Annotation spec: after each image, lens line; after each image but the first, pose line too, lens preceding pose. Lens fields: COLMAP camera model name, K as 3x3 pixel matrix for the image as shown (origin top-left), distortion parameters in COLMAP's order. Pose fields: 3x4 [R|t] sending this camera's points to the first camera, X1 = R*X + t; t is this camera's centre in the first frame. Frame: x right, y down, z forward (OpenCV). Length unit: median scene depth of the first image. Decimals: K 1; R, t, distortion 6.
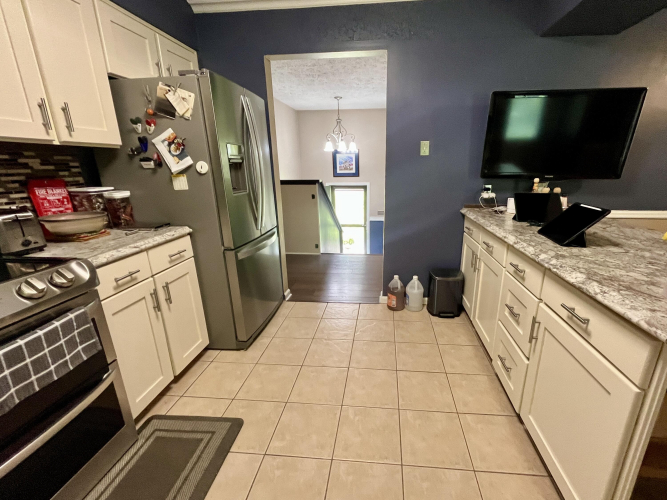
lens RADIAL K [[295.1, 0, 357.2], [0, 295.1, 249.0], [0, 0, 1]] dist [0.000322, 0.000200]
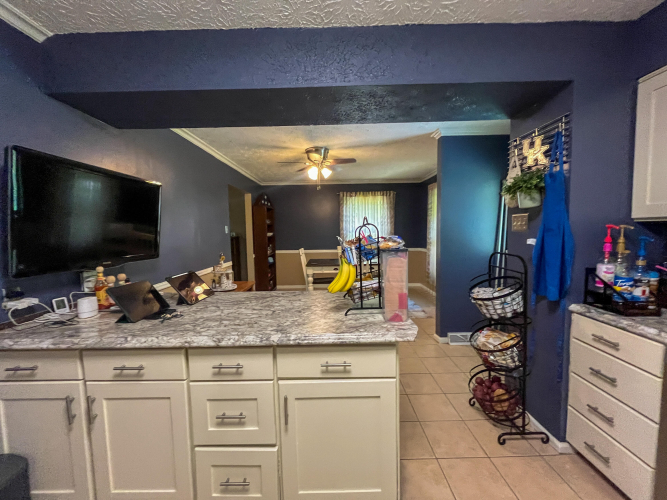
lens RADIAL K [[269.8, 0, 331.7], [0, 269.8, 249.2], [0, 0, 1]] dist [-0.001664, -0.000438]
pose [[-0.091235, -0.065489, 0.993674, -0.221635], [0.294037, 0.951574, 0.089712, -0.213140], [-0.951430, 0.300362, -0.067561, 0.560431]]
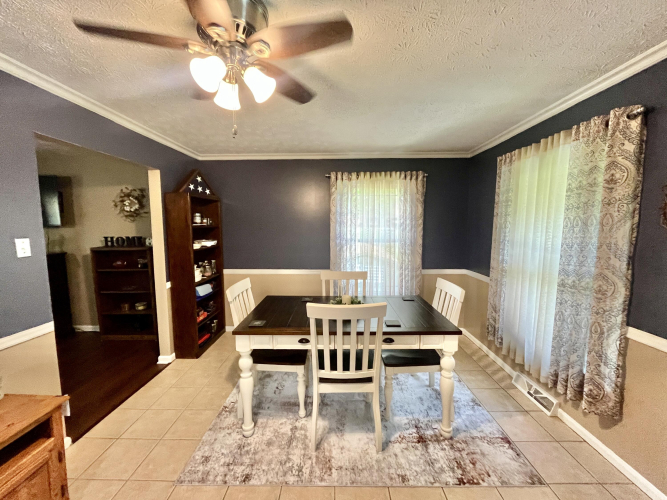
lens RADIAL K [[269.8, 0, 331.7], [0, 269.8, 249.2], [0, 0, 1]] dist [-0.001664, -0.000438]
pose [[-0.071132, -0.086102, 0.993744, 1.218448], [0.280641, 0.954295, 0.102772, -0.225106], [-0.957173, 0.286196, -0.043718, 0.246879]]
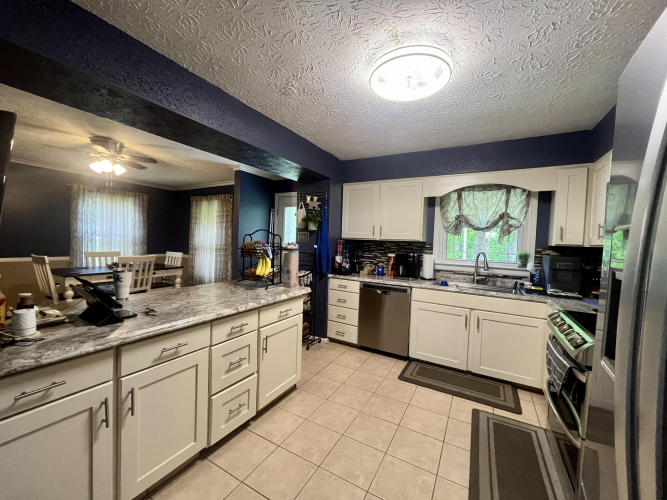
lens RADIAL K [[269.8, 0, 331.7], [0, 269.8, 249.2], [0, 0, 1]] dist [-0.001664, -0.000438]
pose [[-0.910957, -0.041321, 0.410426, -0.264309], [0.084177, 0.955412, 0.283023, -0.482456], [-0.403820, 0.292370, -0.866861, 1.505158]]
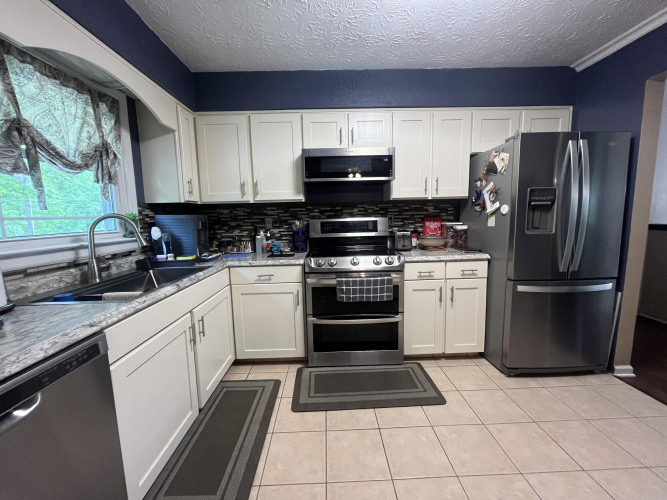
lens RADIAL K [[269.8, 0, 331.7], [0, 269.8, 249.2], [0, 0, 1]] dist [-0.001664, -0.000438]
pose [[0.111954, 0.126771, -0.985594, 0.550126], [-0.253583, 0.962636, 0.095013, -0.038283], [0.960813, 0.239293, 0.139918, 0.181634]]
